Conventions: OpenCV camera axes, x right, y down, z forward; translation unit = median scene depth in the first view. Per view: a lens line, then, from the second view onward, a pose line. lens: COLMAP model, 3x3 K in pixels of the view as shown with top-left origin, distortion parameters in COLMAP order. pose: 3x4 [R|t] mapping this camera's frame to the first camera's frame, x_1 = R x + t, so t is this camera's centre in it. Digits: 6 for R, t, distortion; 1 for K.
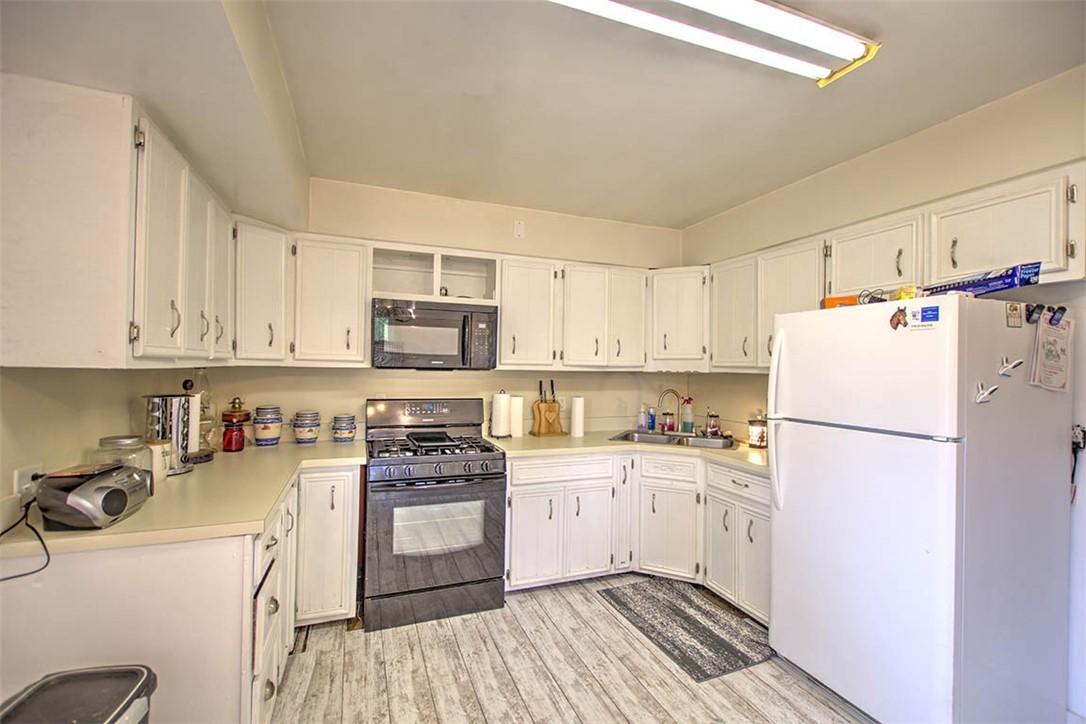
lens RADIAL K [[470.8, 0, 540.6], [0, 470.8, 361.9], [0, 0, 1]] dist [0.011287, -0.000899]
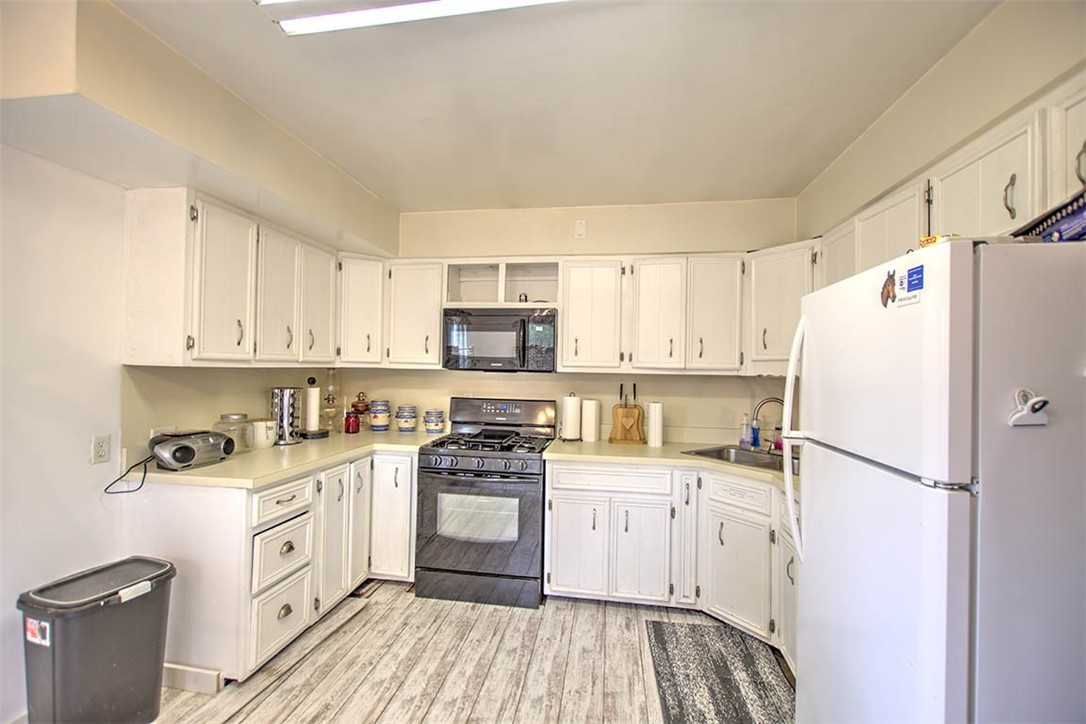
lens RADIAL K [[470.8, 0, 540.1], [0, 470.8, 362.0], [0, 0, 1]] dist [0.011287, -0.000899]
pose [[0.863558, -0.006637, -0.504205, 0.439311], [0.000255, 0.999919, -0.012727, 0.009581], [0.504249, 0.010862, 0.863490, 0.134849]]
